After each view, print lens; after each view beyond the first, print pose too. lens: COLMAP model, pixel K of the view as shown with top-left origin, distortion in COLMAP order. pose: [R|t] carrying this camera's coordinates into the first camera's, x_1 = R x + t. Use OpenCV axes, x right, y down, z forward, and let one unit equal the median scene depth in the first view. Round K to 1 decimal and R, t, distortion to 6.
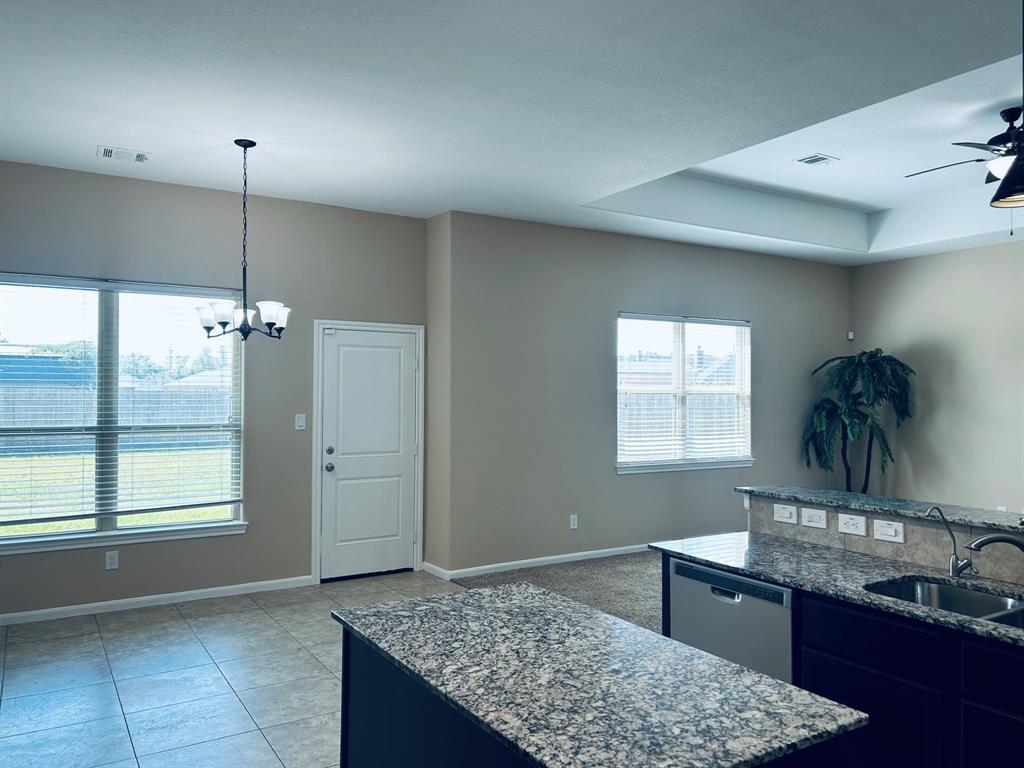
lens RADIAL K [[768.5, 0, 512.0], [0, 768.5, 384.0], [0, 0, 1]] dist [0.036804, -0.056684]
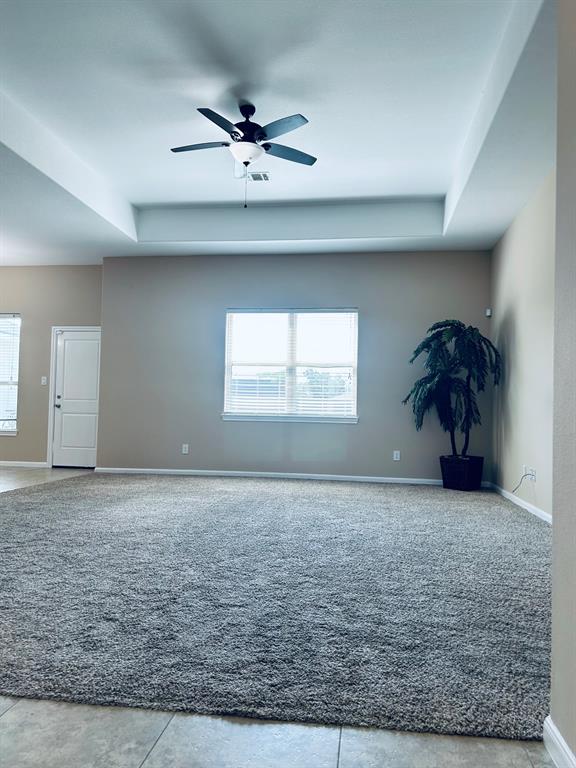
lens RADIAL K [[576.4, 0, 285.0], [0, 576.4, 389.6], [0, 0, 1]] dist [0.036804, -0.056684]
pose [[0.769454, -0.010826, -0.638610, 1.057444], [-0.009210, 0.999564, -0.028042, 0.102095], [0.638635, 0.027459, 0.769019, 0.274272]]
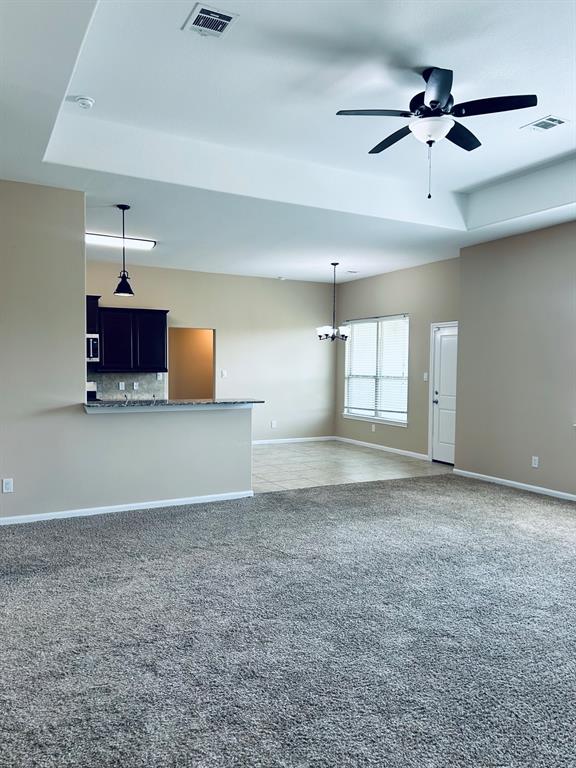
lens RADIAL K [[574.1, 0, 288.0], [0, 574.1, 384.0], [0, 0, 1]] dist [0.103855, -0.111917]
pose [[-0.063674, 0.031843, -0.997463, 1.181528], [0.003668, 0.999492, 0.031673, 0.019118], [0.997964, -0.001642, -0.063759, 0.719456]]
